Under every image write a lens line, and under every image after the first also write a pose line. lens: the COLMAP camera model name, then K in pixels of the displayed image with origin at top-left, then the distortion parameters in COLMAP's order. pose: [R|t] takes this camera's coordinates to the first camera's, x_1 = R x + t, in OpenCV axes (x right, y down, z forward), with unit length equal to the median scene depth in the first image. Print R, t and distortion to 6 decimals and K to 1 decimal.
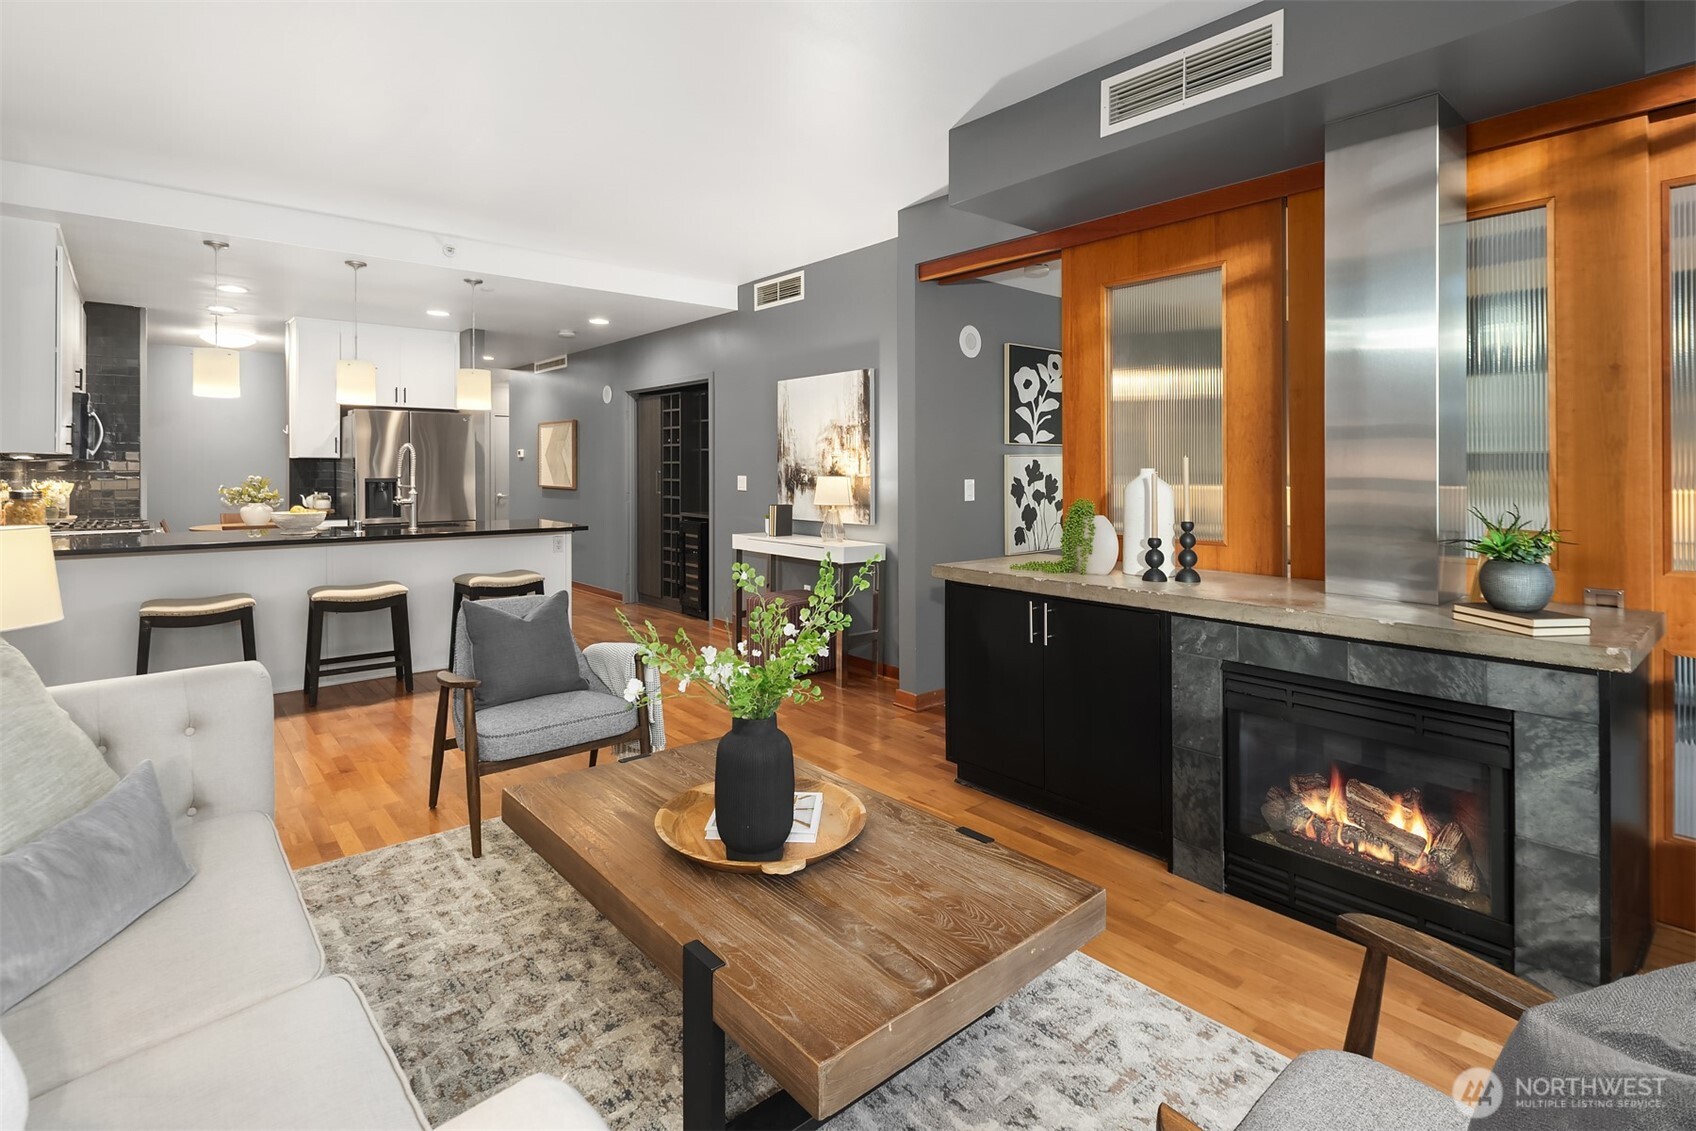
lens RADIAL K [[835.8, 0, 874.2], [0, 835.8, 468.5], [0, 0, 1]] dist [0.010573, -0.003227]
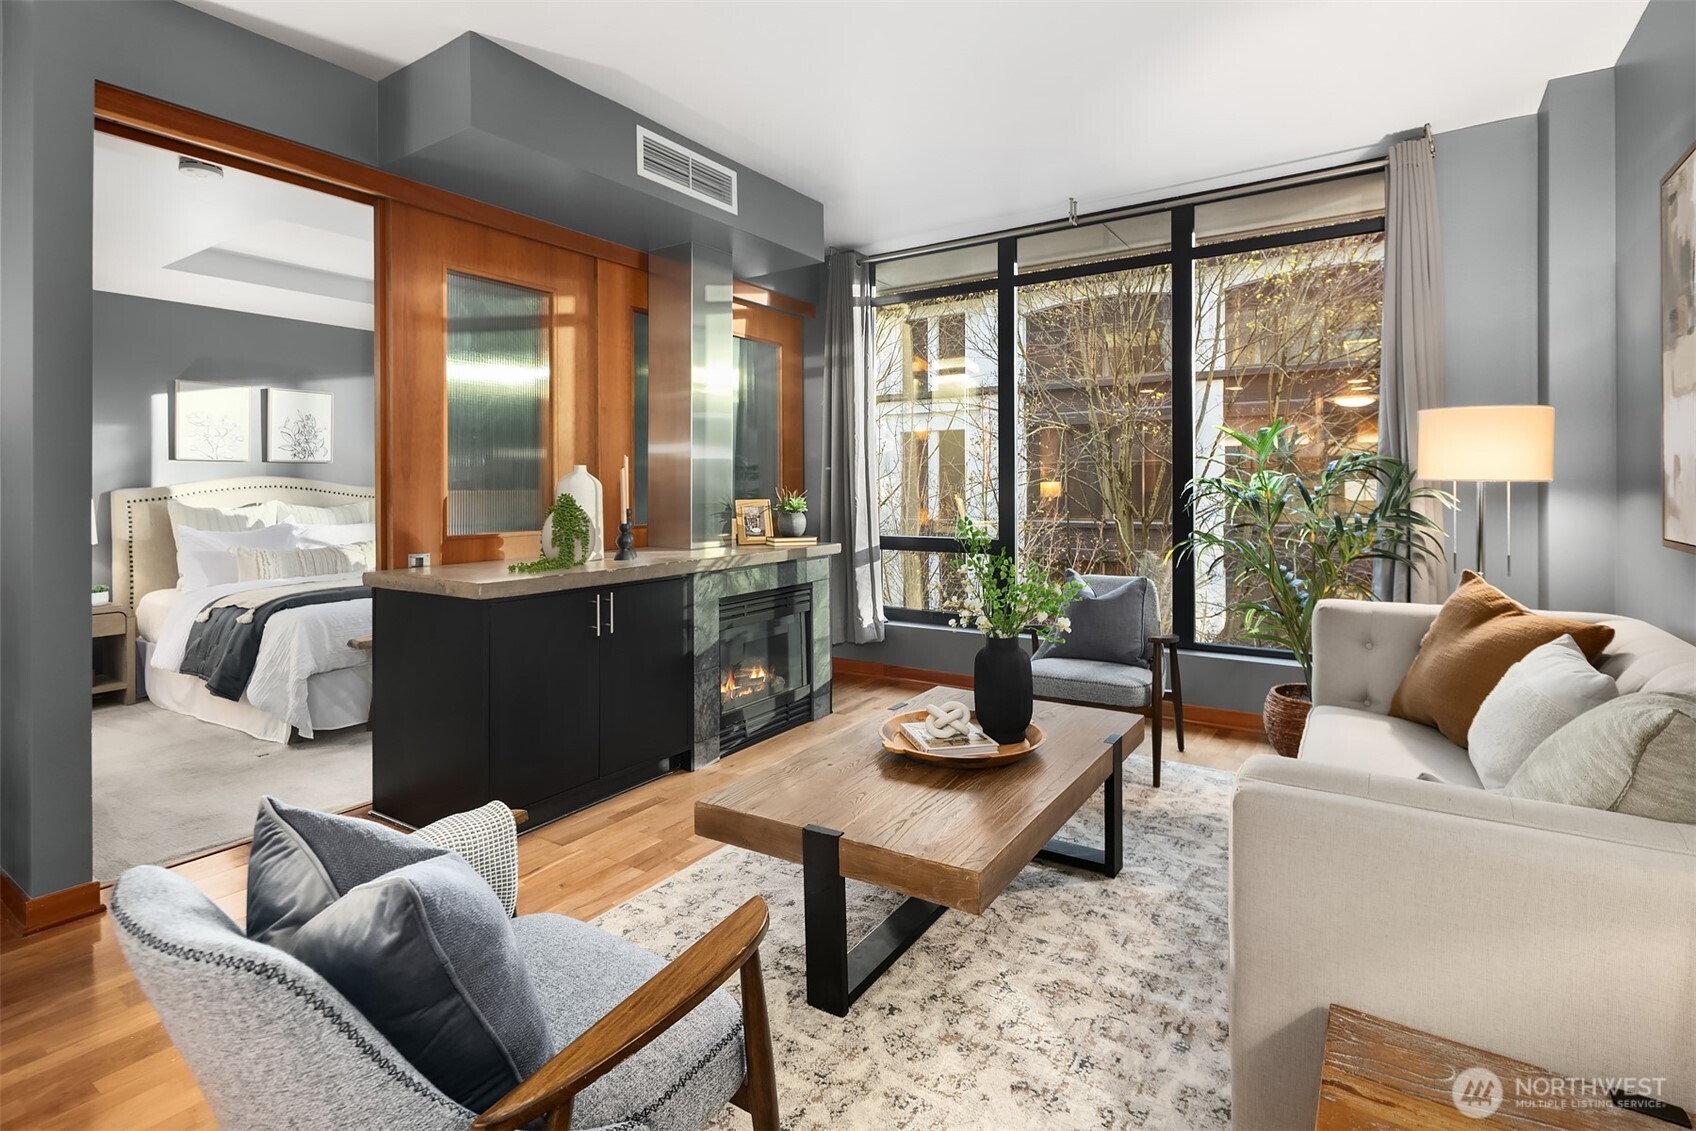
lens RADIAL K [[835.8, 0, 821.4], [0, 835.8, 474.8], [0, 0, 1]] dist [0.010573, -0.003227]
pose [[-0.243775, 0.014319, 0.969726, -0.840759], [0.011775, 0.999861, -0.011804, 0.031054], [-0.969760, 0.008541, -0.243909, 0.974338]]
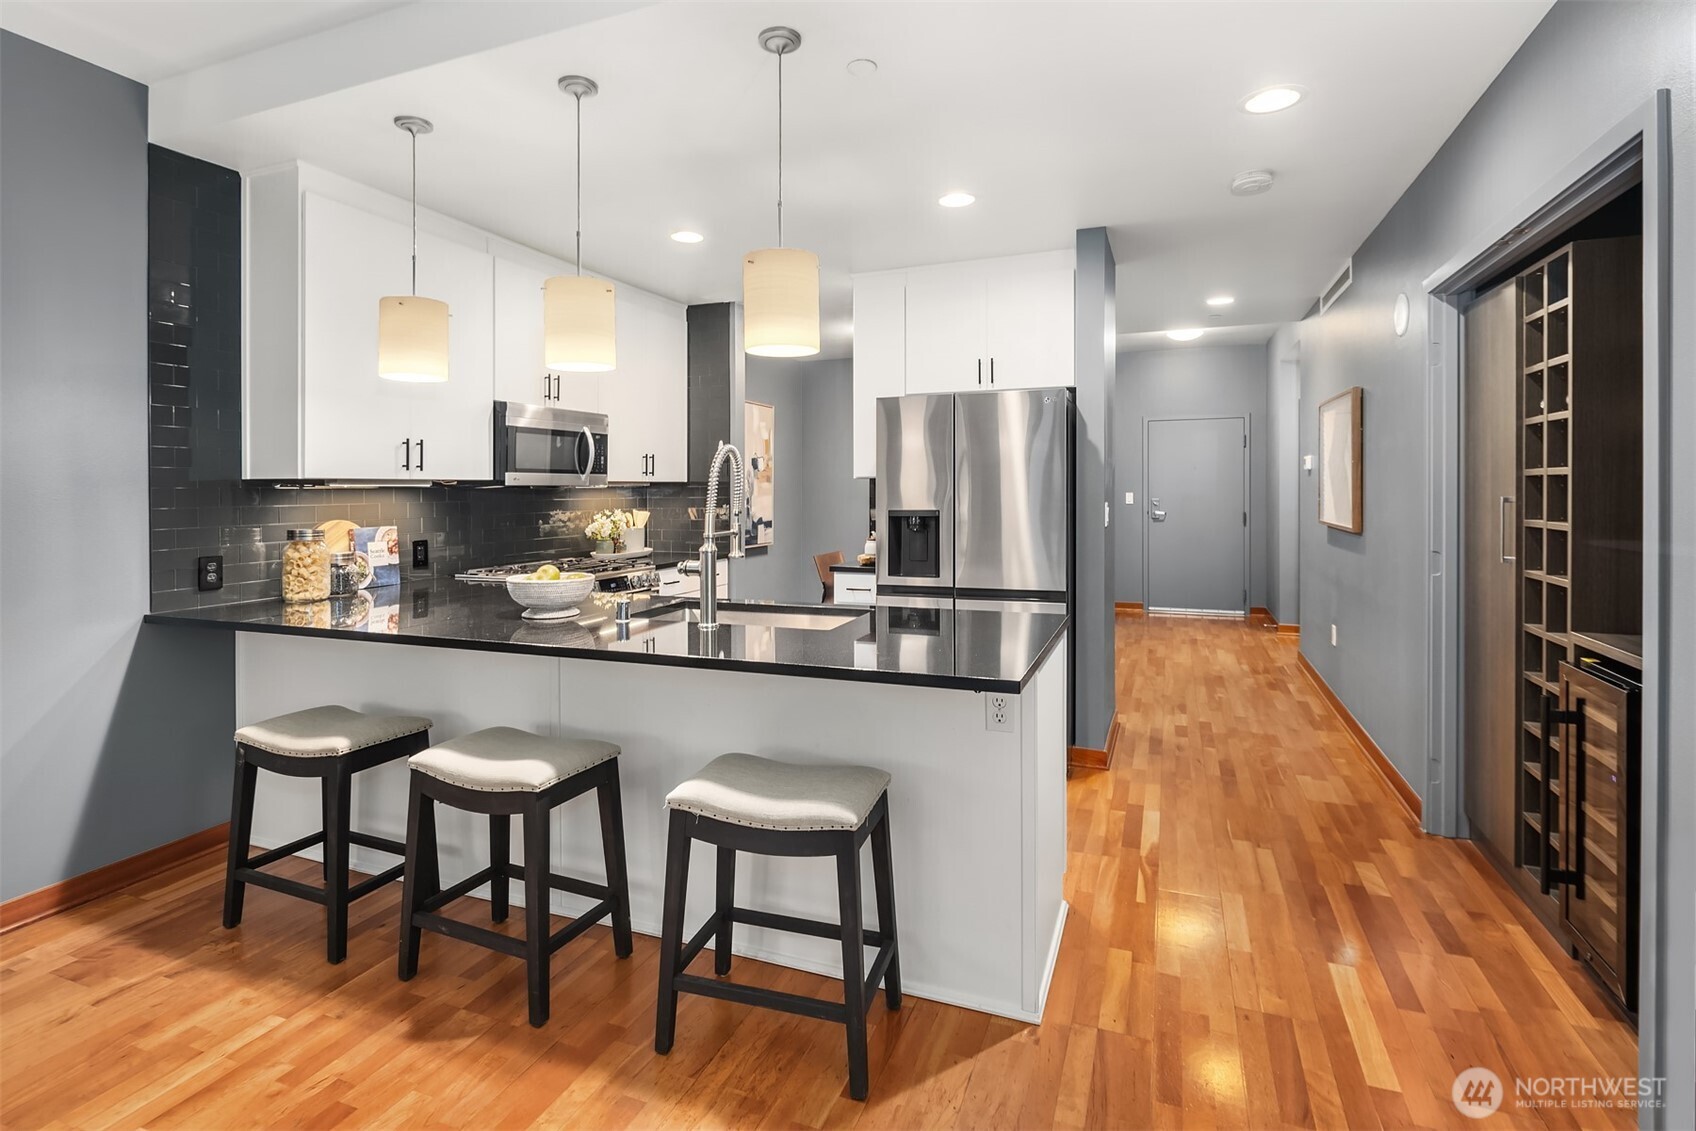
lens RADIAL K [[858.9, 0, 832.4], [0, 858.9, 492.6], [0, 0, 1]] dist [0.001964, -0.001921]
pose [[0.450057, -0.000765, -0.893000, -0.161680], [0.005202, 0.999985, 0.001766, -0.003707], [0.892985, -0.005440, 0.450054, 1.451887]]
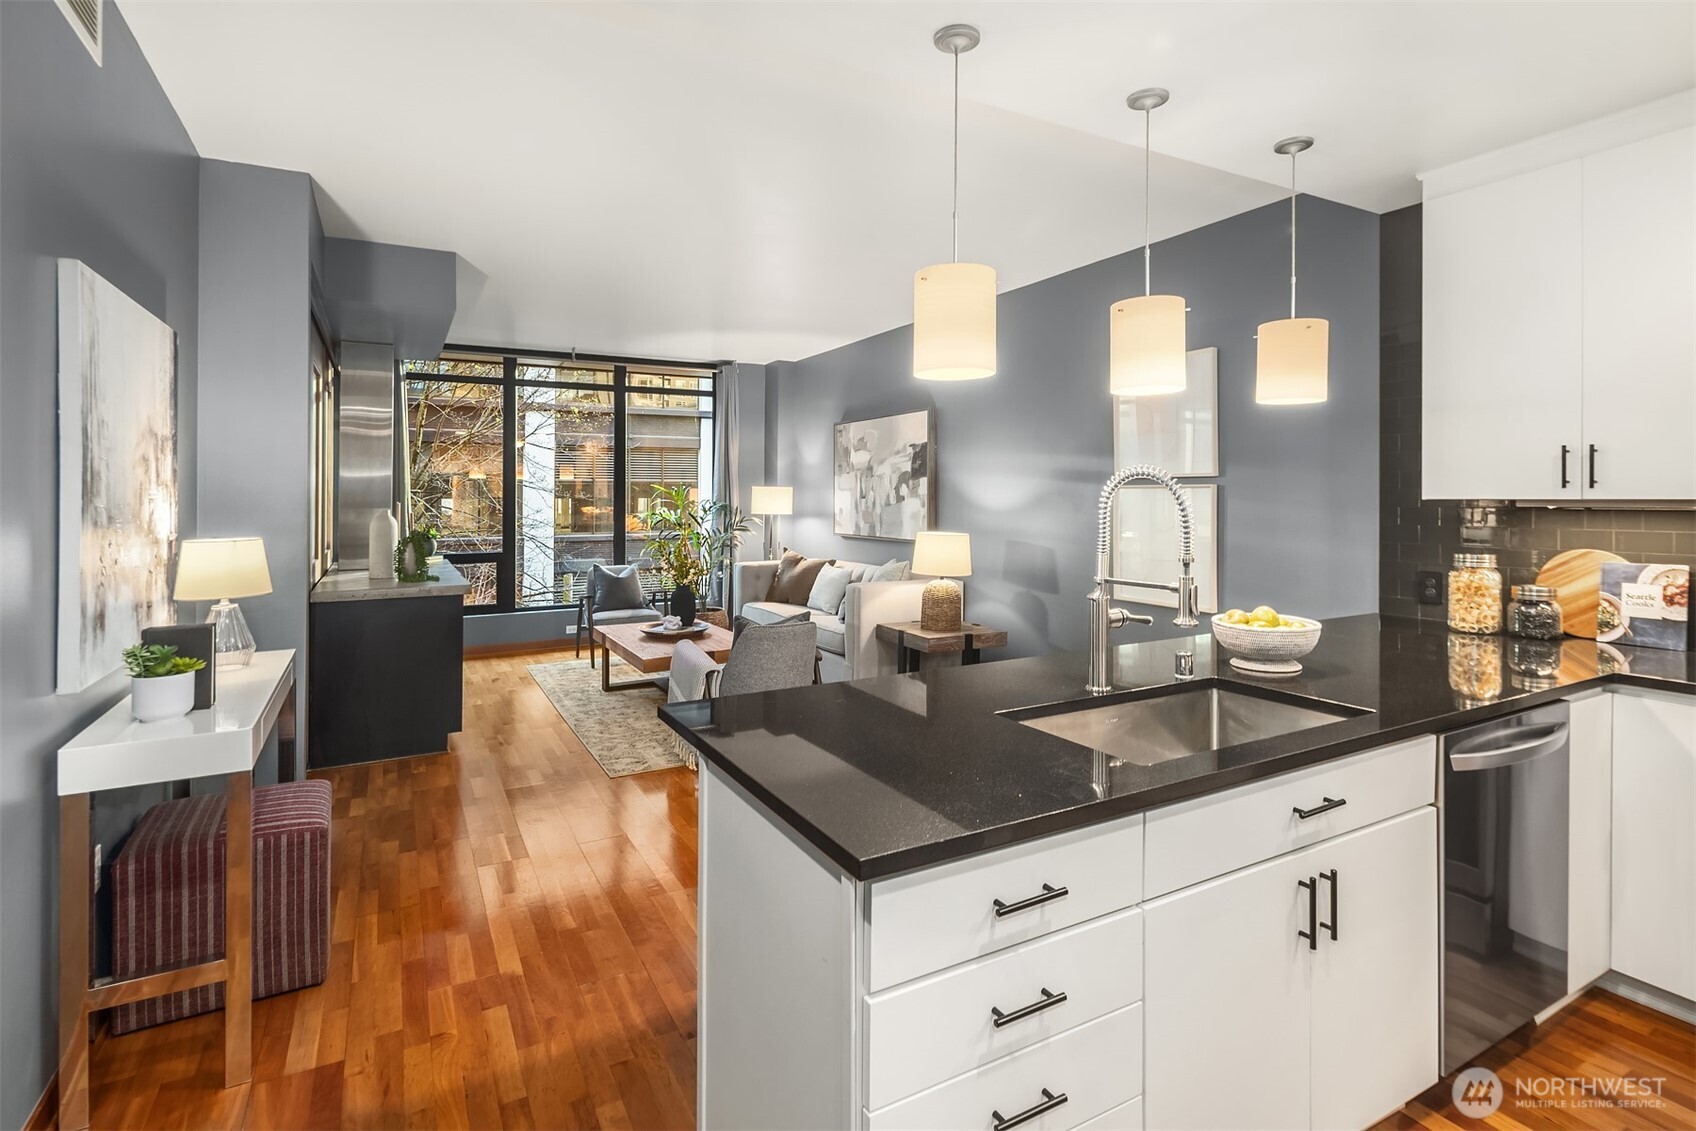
lens RADIAL K [[835.8, 0, 870.1], [0, 835.8, 486.3], [0, 0, 1]] dist [0.010573, -0.003227]
pose [[-0.978438, 0.003535, 0.206510, -0.897358], [0.002417, 0.999981, -0.005665, -0.031702], [-0.206526, -0.005044, -0.978428, 2.384853]]
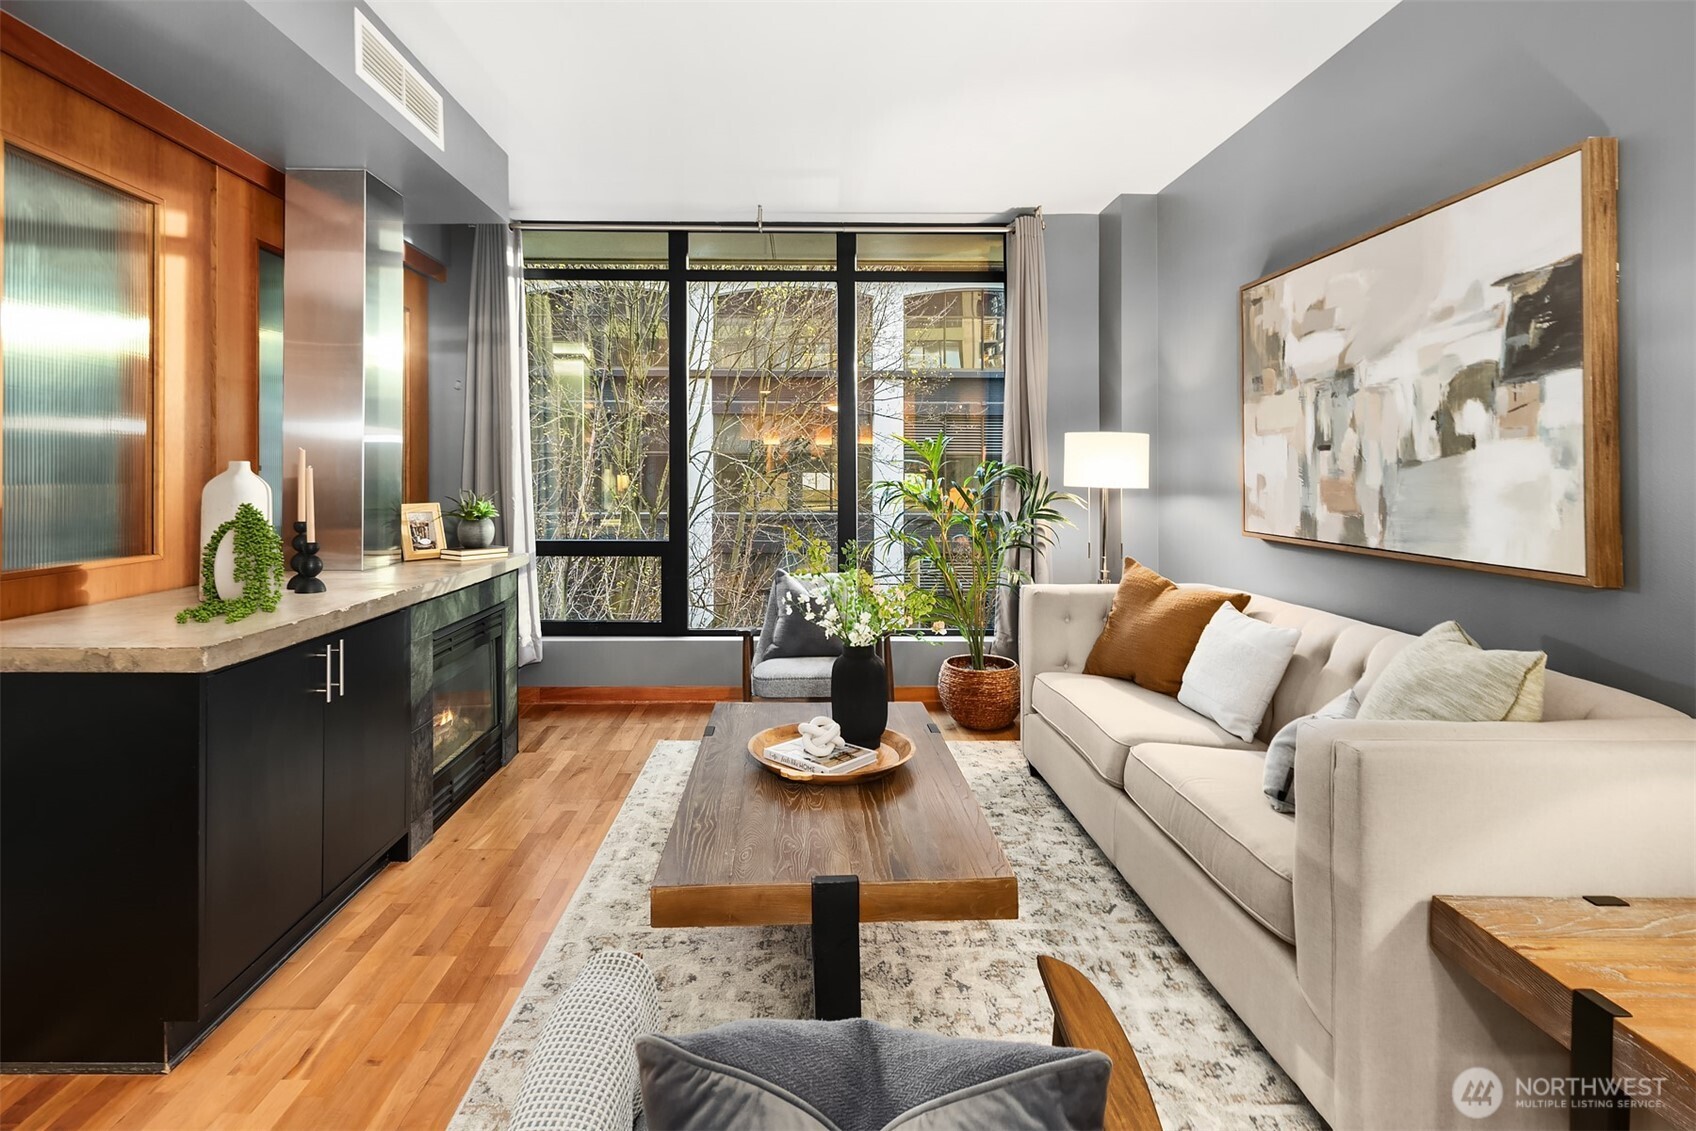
lens RADIAL K [[858.9, 0, 816.1], [0, 858.9, 451.5], [0, 0, 1]] dist [0.001964, -0.001921]
pose [[-0.758691, 0.013424, 0.651312, -0.609816], [0.000342, 0.999796, -0.020208, 0.008024], [-0.651450, -0.015109, -0.758541, 1.280949]]
